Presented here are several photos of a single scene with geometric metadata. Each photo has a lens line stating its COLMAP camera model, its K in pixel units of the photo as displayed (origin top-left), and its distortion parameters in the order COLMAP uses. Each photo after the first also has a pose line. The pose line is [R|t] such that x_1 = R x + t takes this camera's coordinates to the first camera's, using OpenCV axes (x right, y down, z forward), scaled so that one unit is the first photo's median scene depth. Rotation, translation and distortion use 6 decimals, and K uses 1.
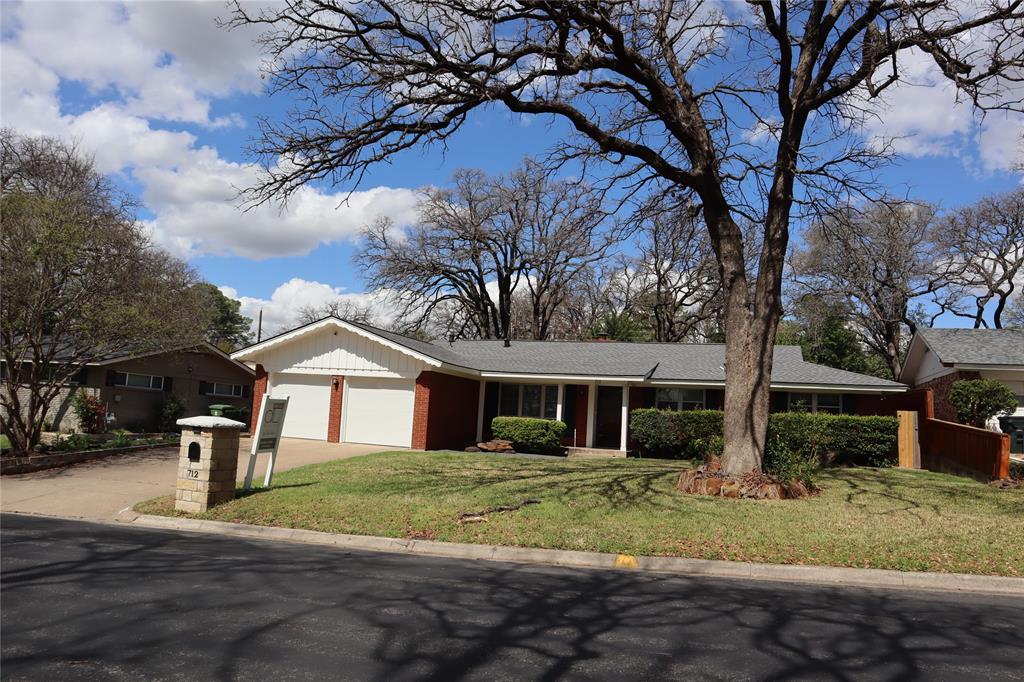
lens RADIAL K [[940.6, 0, 512.0], [0, 940.6, 341.0], [0, 0, 1]] dist [-0.004534, -0.001889]
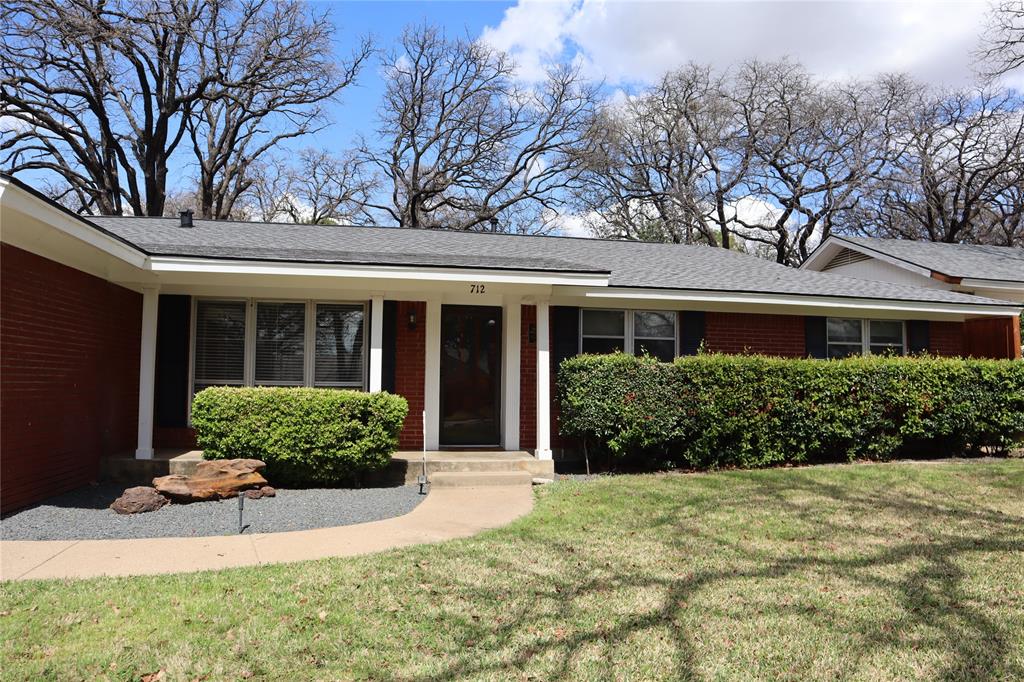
lens RADIAL K [[709.2, 0, 521.0], [0, 709.2, 351.8], [0, 0, 1]] dist [-0.128328, 0.086577]
pose [[0.853043, -0.019061, 0.521492, -0.050676], [-0.017722, 0.997698, 0.065456, 0.049792], [-0.521539, -0.065079, 0.850742, 0.740940]]
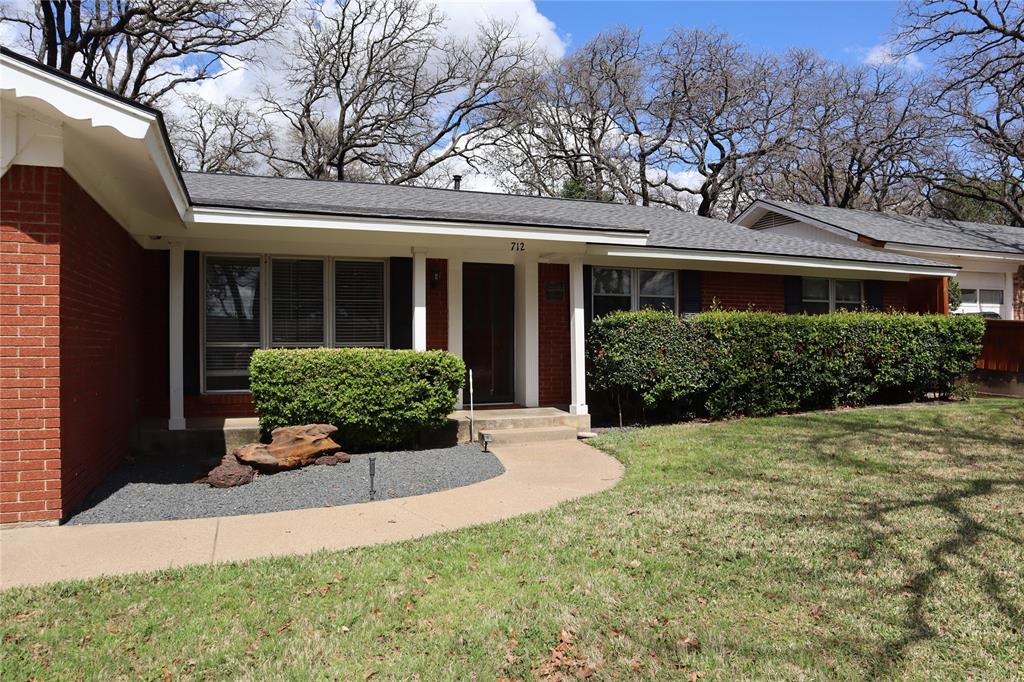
lens RADIAL K [[709.2, 0, 521.0], [0, 709.2, 351.8], [0, 0, 1]] dist [-0.128328, 0.086577]
pose [[0.739789, -0.062556, 0.669924, -0.112446], [-0.022464, 0.992817, 0.117513, 0.052321], [-0.672464, -0.101984, 0.733070, 0.783494]]
